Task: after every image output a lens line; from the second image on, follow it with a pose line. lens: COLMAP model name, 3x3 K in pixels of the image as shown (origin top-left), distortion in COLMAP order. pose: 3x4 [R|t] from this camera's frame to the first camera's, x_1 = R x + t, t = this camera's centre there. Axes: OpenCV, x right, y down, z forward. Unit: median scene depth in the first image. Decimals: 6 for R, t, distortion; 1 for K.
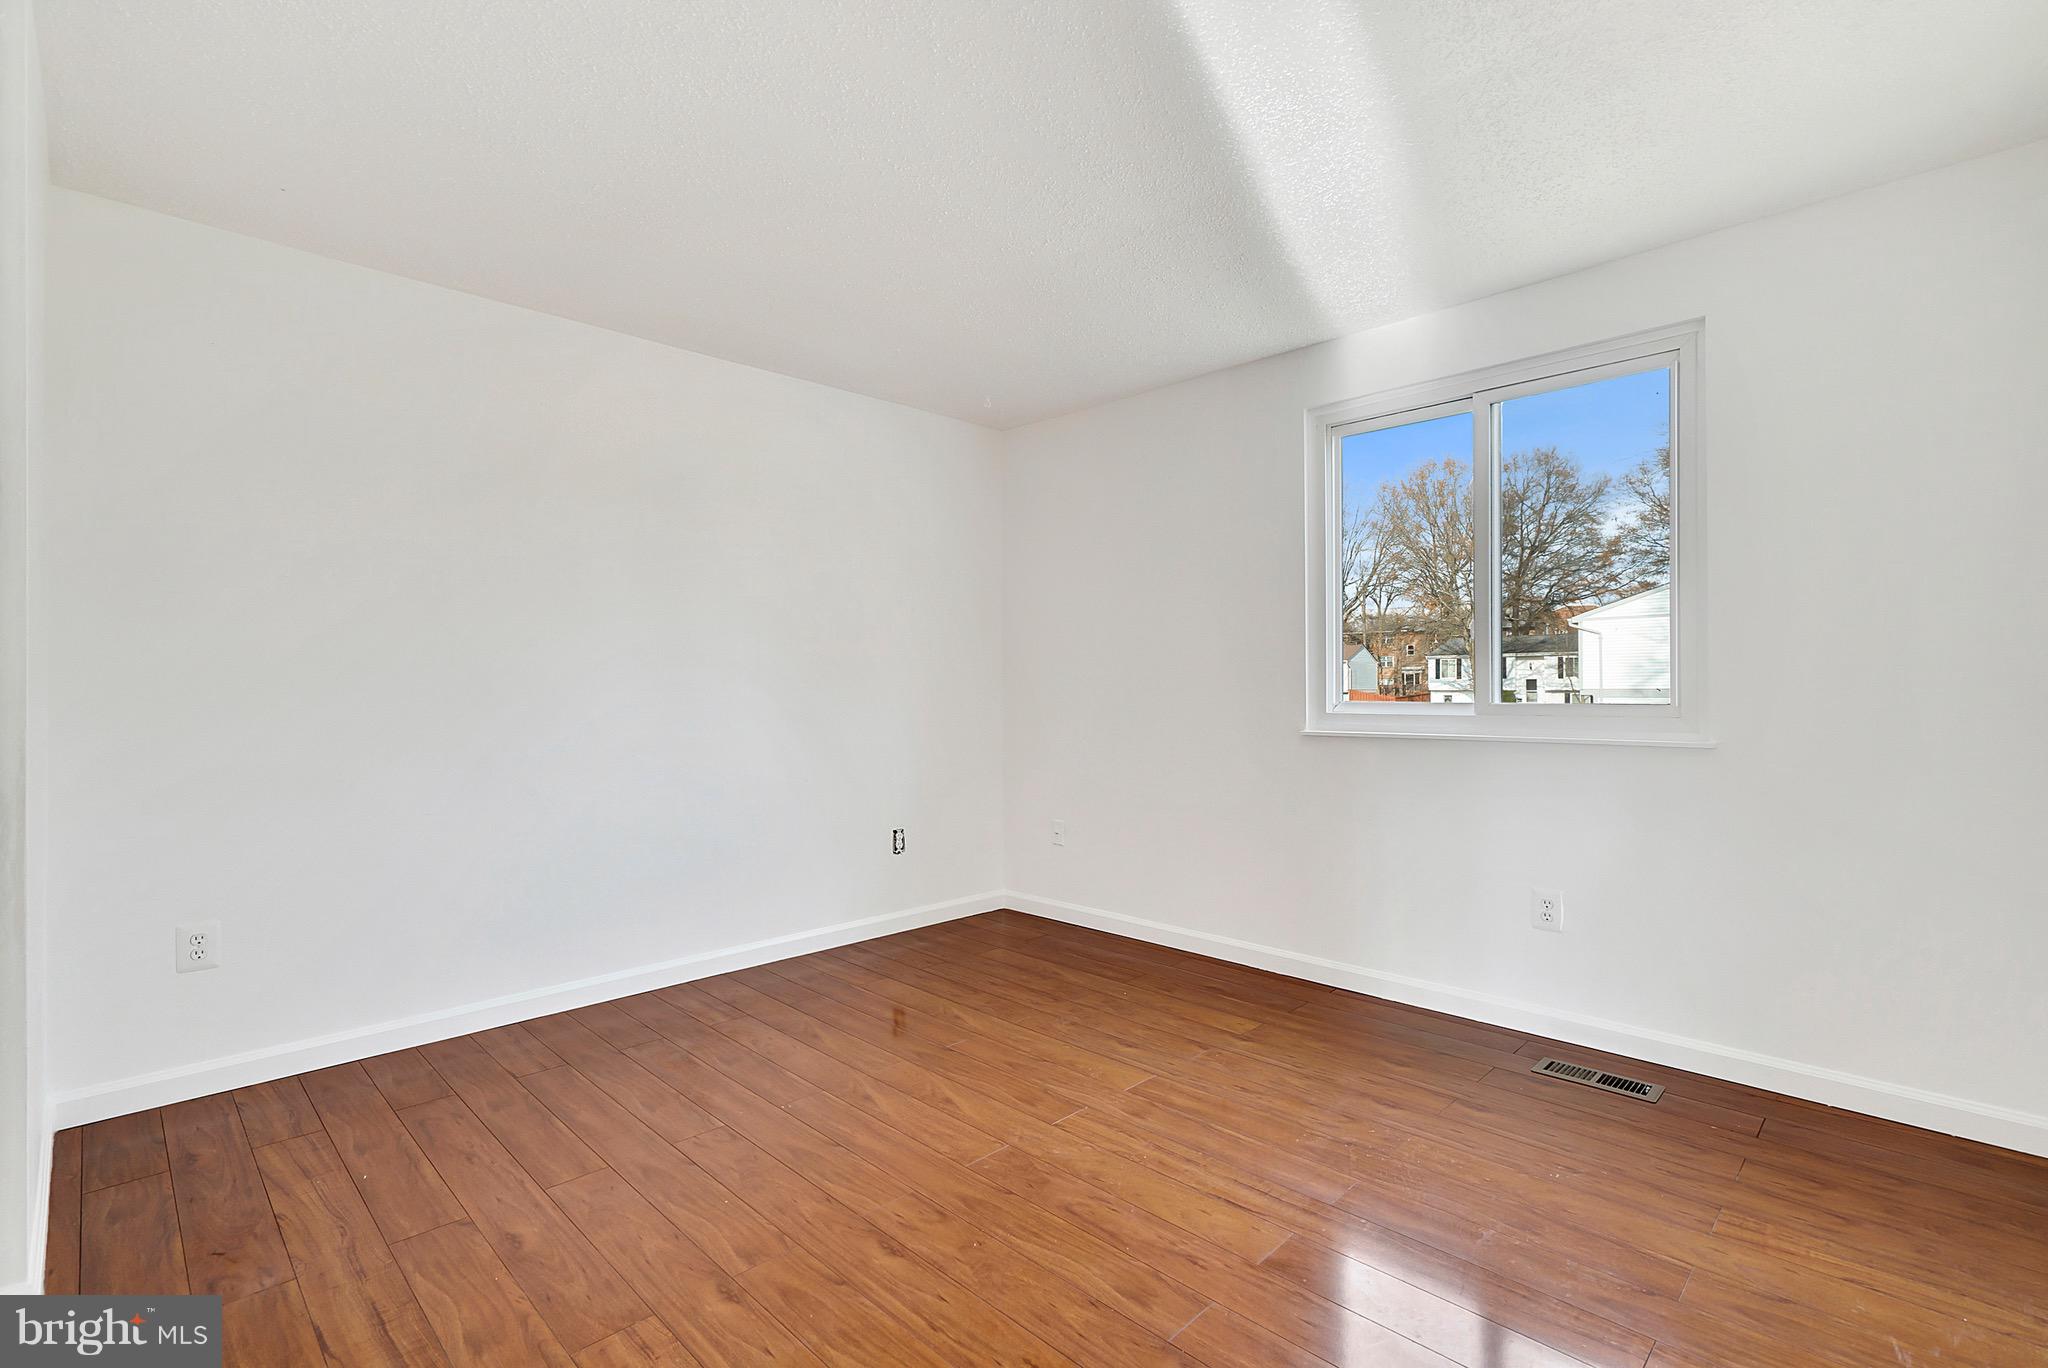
lens RADIAL K [[946.6, 0, 1004.0], [0, 946.6, 684.3], [0, 0, 1]] dist [0.004712, -0.000558]
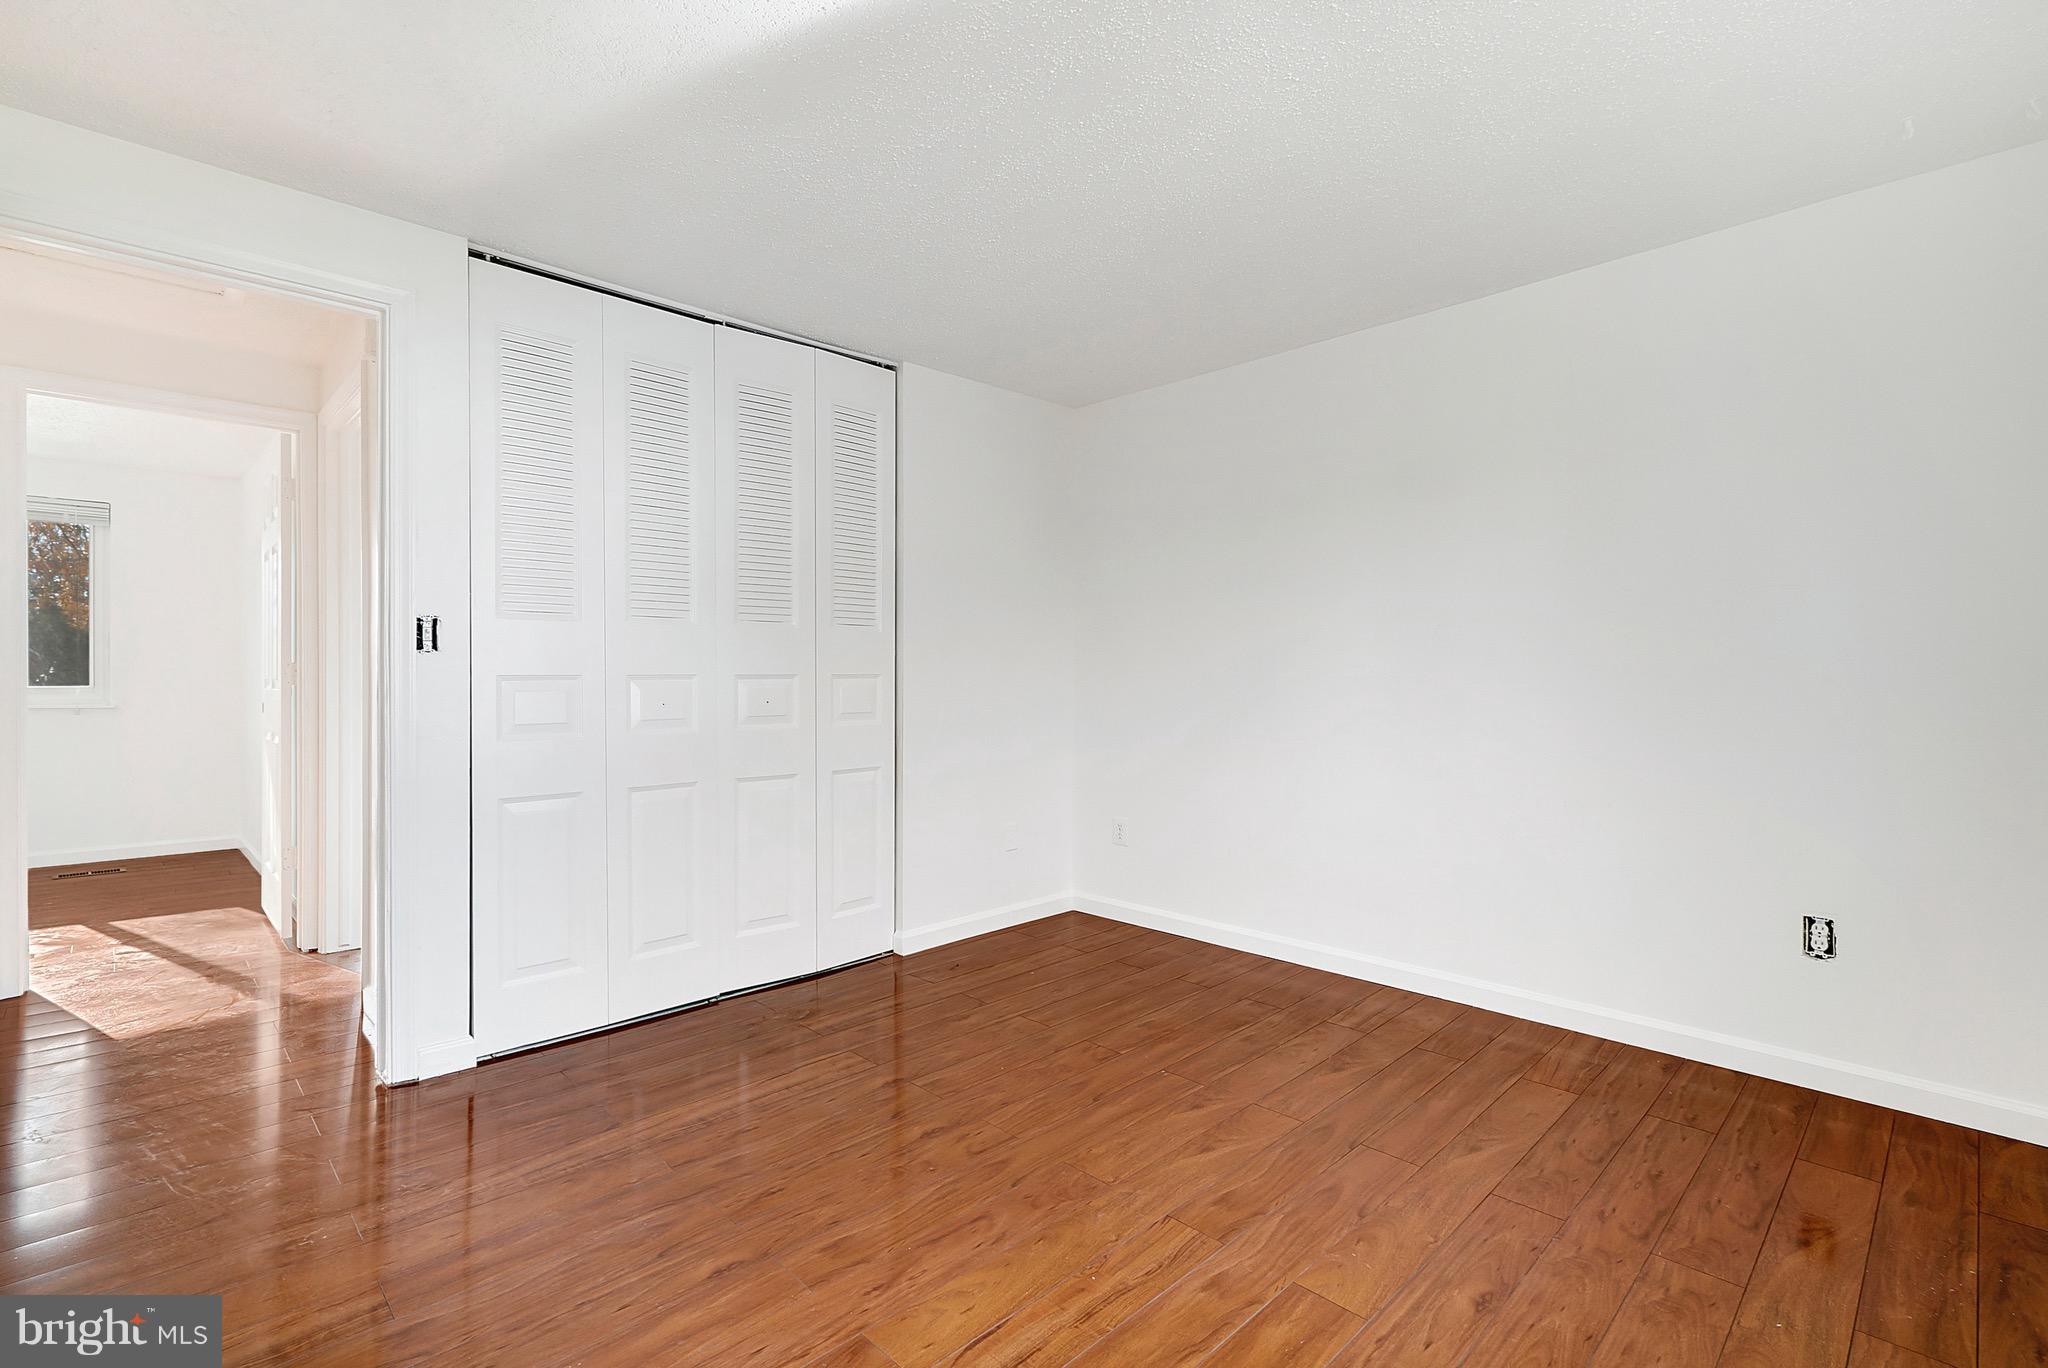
lens RADIAL K [[946.6, 0, 1005.2], [0, 946.6, 680.0], [0, 0, 1]] dist [0.004712, -0.000558]
pose [[-0.032689, 0.007916, -0.999434, 0.677288], [0.010162, 0.999920, 0.007588, -0.009261], [0.999414, -0.009908, -0.032766, 0.684143]]
